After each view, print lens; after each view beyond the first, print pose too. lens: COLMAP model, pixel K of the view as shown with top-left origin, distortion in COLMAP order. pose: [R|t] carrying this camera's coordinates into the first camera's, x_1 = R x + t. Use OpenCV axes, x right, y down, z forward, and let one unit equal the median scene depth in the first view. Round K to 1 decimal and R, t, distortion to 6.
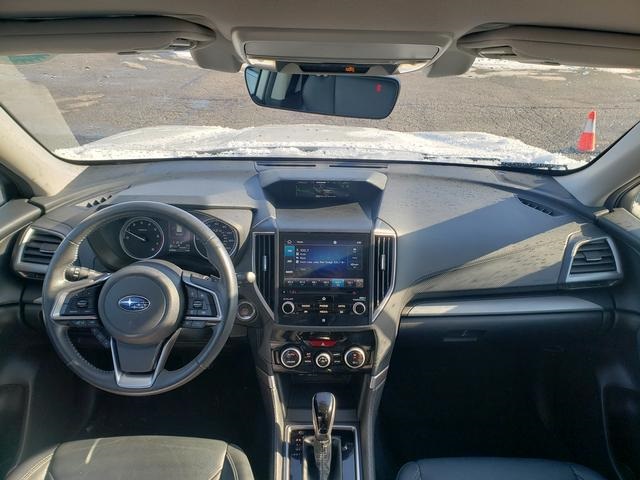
lens RADIAL K [[513.4, 0, 318.5], [0, 513.4, 237.2], [0, 0, 1]] dist [0.067099, -0.065198]
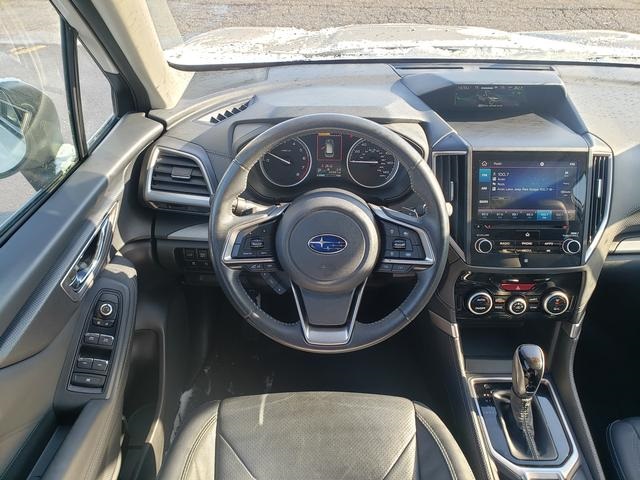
lens RADIAL K [[513.4, 0, 322.8], [0, 513.4, 238.7], [0, 0, 1]] dist [0.067099, -0.065198]
pose [[0.999928, -0.005403, -0.010732, -0.297410], [0.007043, 0.987212, 0.159258, -0.005937], [0.009734, -0.159322, 0.987179, 0.183159]]
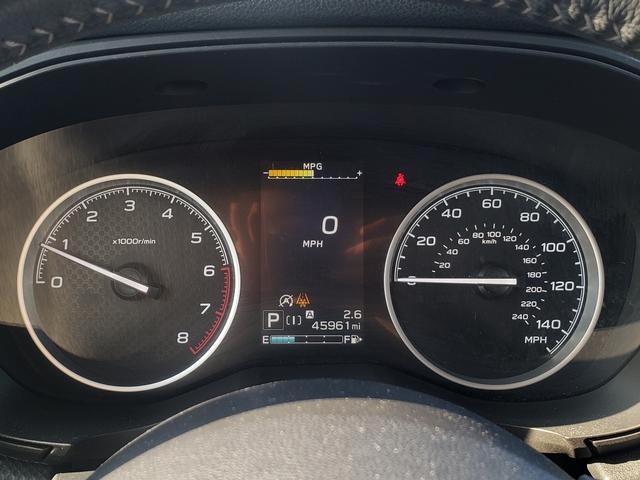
lens RADIAL K [[513.4, 0, 320.9], [0, 513.4, 238.0], [0, 0, 1]] dist [0.067099, -0.065198]
pose [[0.999187, -0.025049, -0.031579, -0.283897], [0.021548, 0.994059, -0.106688, 0.008602], [0.034064, 0.105921, 0.993791, 0.872364]]
